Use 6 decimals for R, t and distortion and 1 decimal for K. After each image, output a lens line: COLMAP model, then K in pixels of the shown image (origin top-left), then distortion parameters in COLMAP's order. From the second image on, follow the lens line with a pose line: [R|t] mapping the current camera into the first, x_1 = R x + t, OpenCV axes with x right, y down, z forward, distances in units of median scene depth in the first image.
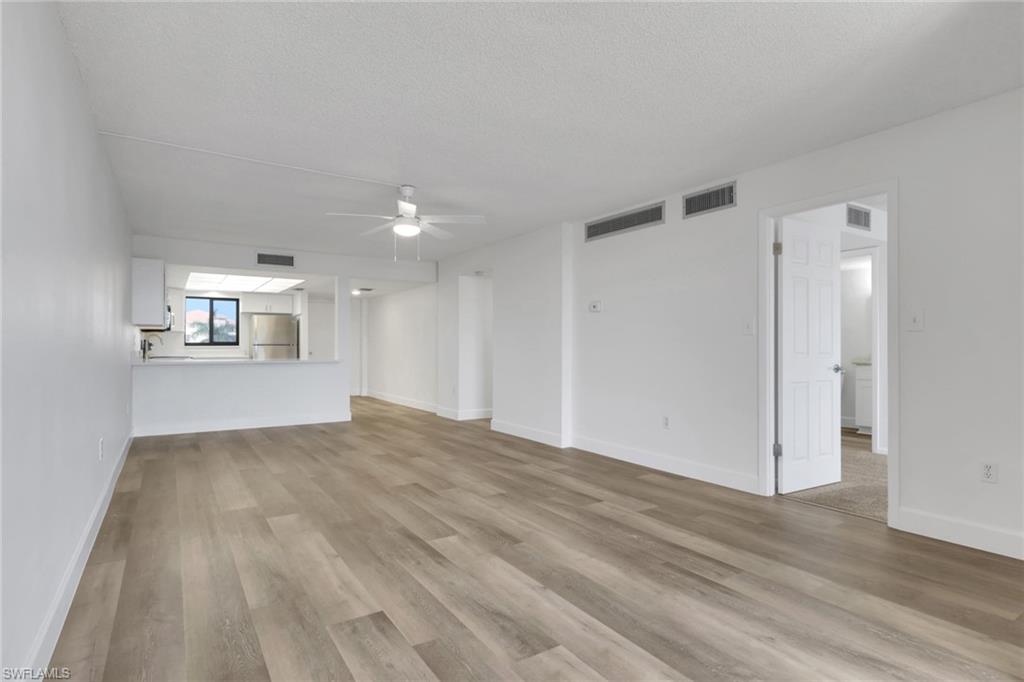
lens RADIAL K [[483.1, 0, 517.6], [0, 483.1, 344.5], [0, 0, 1]] dist [0.002367, 0.000207]
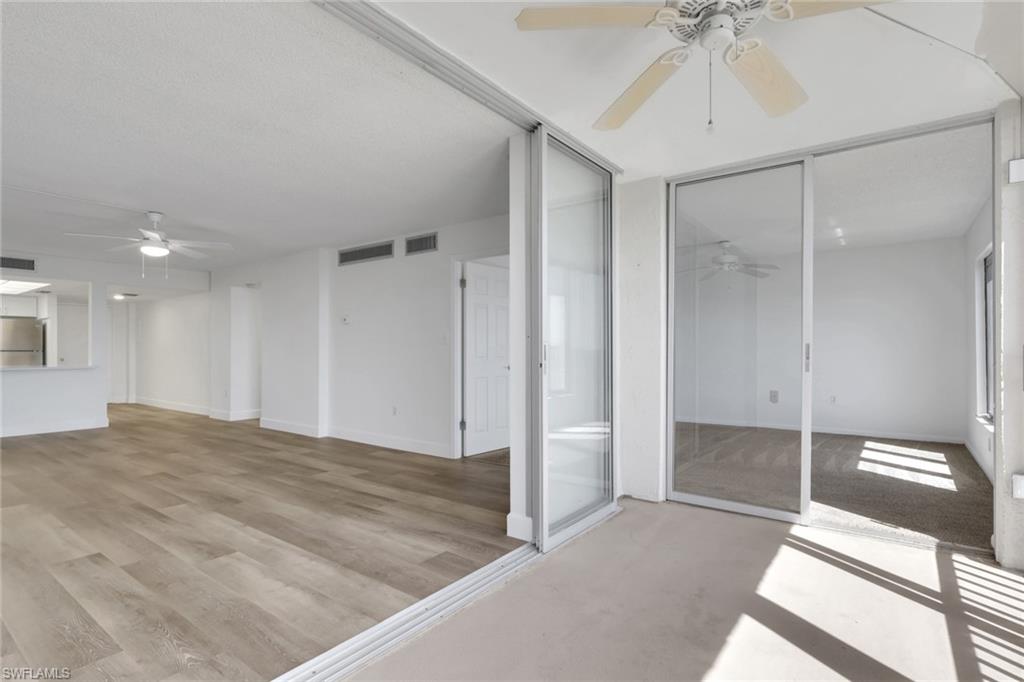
lens RADIAL K [[483.1, 0, 515.6], [0, 483.1, 347.5], [0, 0, 1]] dist [0.002367, 0.000207]
pose [[0.946552, -0.000358, 0.322552, 0.209864], [0.000444, 1.000000, -0.000193, -0.009369], [-0.322552, 0.000326, 0.946552, -0.355973]]
